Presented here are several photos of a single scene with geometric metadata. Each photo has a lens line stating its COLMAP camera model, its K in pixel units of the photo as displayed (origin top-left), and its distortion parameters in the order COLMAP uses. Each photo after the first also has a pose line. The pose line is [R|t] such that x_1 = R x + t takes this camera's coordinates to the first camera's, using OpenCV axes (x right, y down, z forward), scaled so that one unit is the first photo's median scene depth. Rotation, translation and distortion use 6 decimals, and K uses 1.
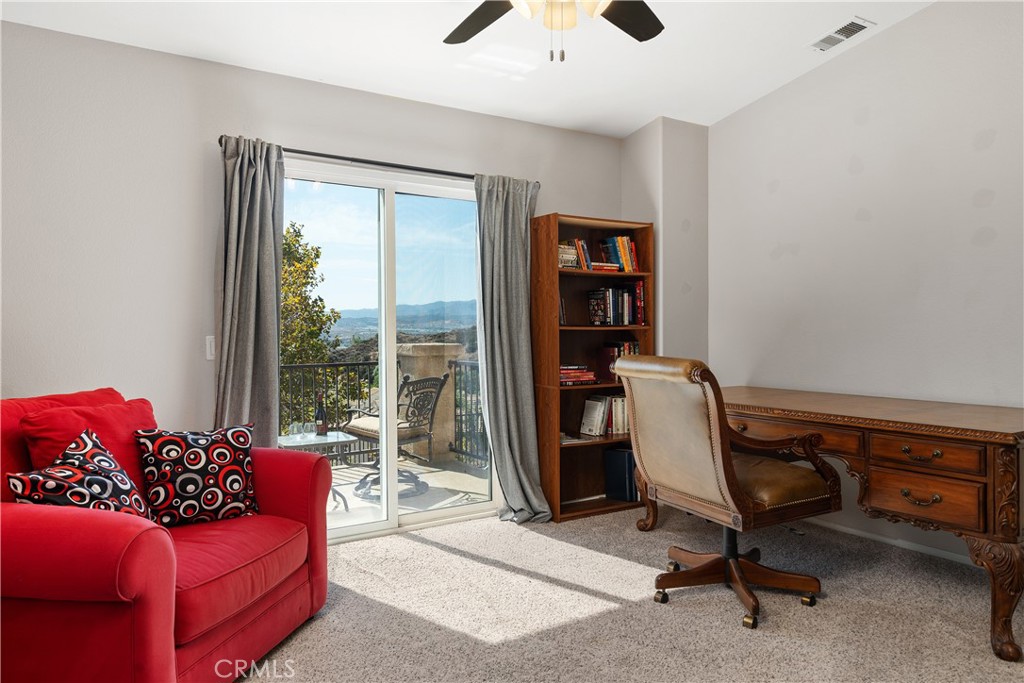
lens RADIAL K [[684.3, 0, 511.6], [0, 684.3, 341.0], [0, 0, 1]] dist [0.000016, 0.000011]
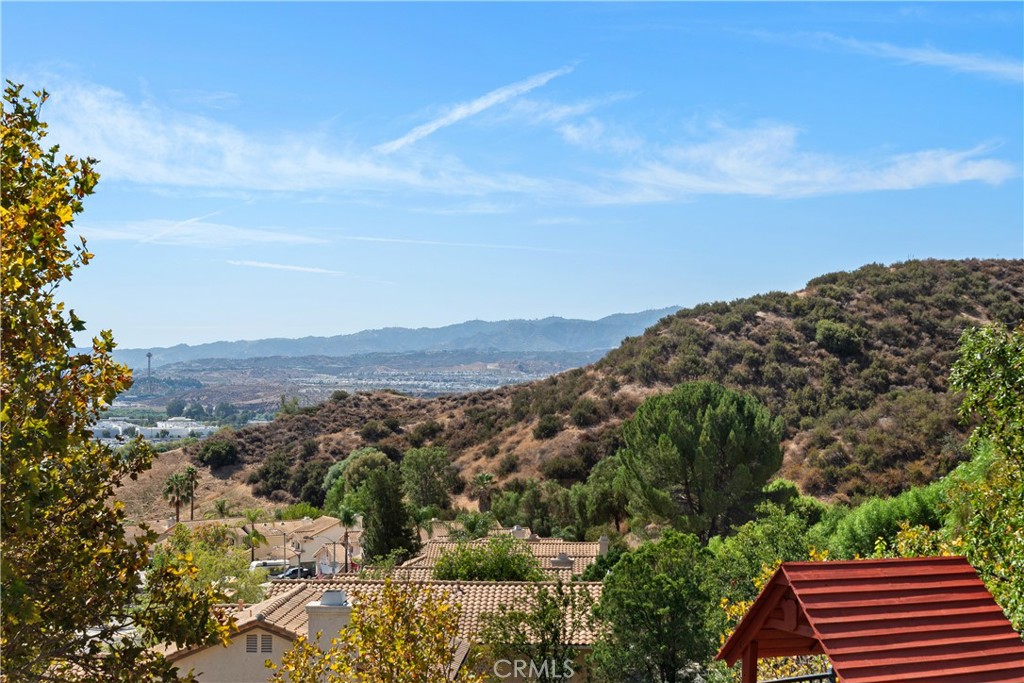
lens RADIAL K [[1519.8, 0, 509.2], [0, 1519.8, 346.8], [0, 0, 1]] dist [-0.000434, 0.000000]
pose [[0.996583, 0.006264, -0.082362, -0.026403], [-0.009649, 0.999122, -0.040762, -0.022247], [0.082034, 0.041418, 0.995769, 0.310557]]
